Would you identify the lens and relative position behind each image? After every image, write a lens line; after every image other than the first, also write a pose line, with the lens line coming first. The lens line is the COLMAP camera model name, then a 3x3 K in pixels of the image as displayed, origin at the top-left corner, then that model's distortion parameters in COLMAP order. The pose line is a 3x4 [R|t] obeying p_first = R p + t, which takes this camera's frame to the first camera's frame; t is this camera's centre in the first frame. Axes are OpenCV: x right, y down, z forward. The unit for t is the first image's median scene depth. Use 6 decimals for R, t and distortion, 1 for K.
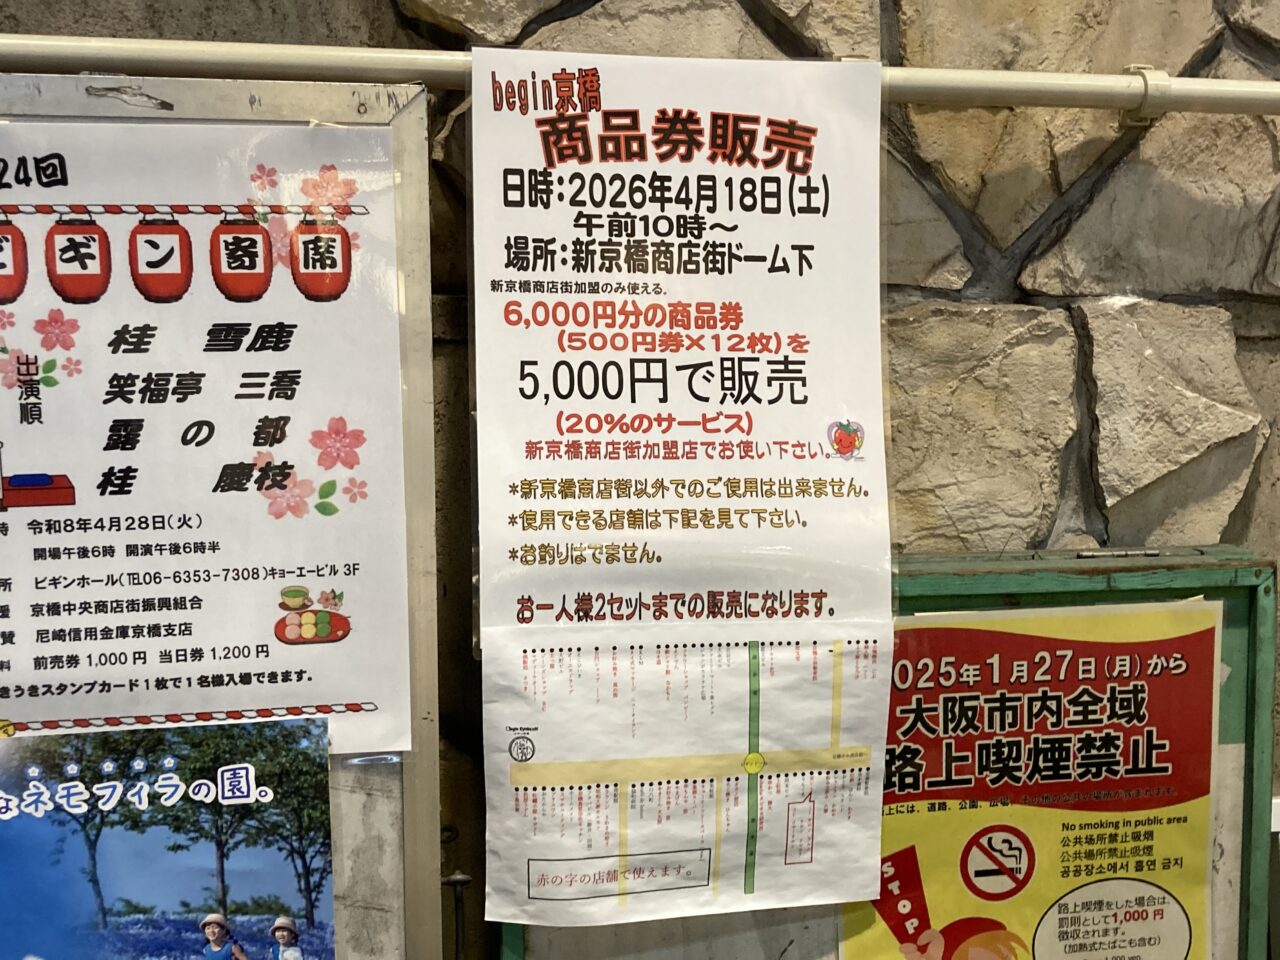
lens RADIAL K [[1511.2, 0, 617.7], [0, 1511.2, 482.7], [0, 0, 1]] dist [0.037910, 0.000000]
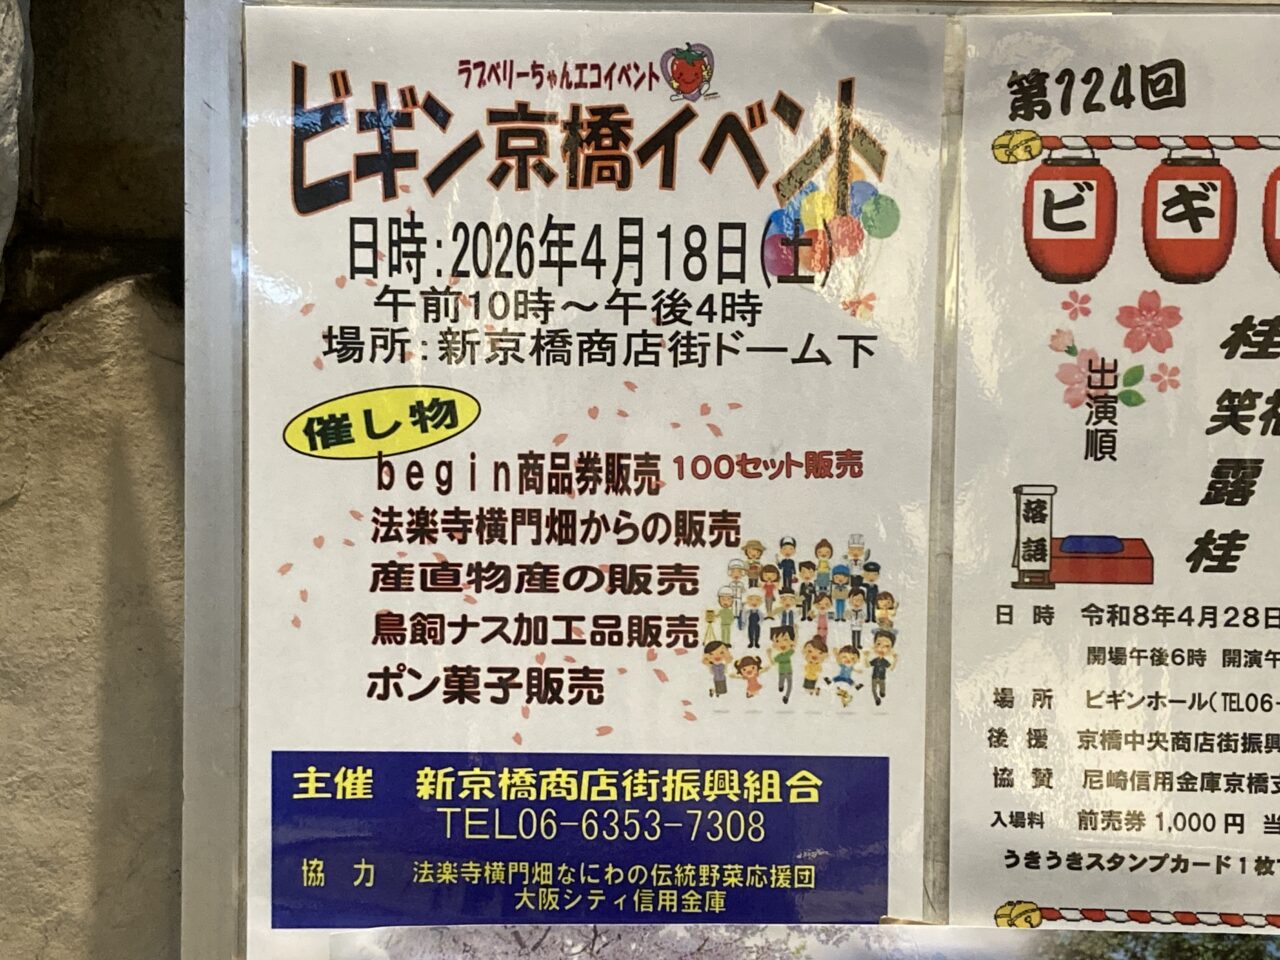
lens RADIAL K [[2358.8, 0, 640.4], [0, 2358.8, 473.6], [0, 0, 1]] dist [0.102605, 0.000000]
pose [[0.978397, 0.037556, -0.203294, -0.366957], [-0.045615, 0.998342, -0.035100, 0.012750], [0.201638, 0.043615, 0.978488, -0.061871]]
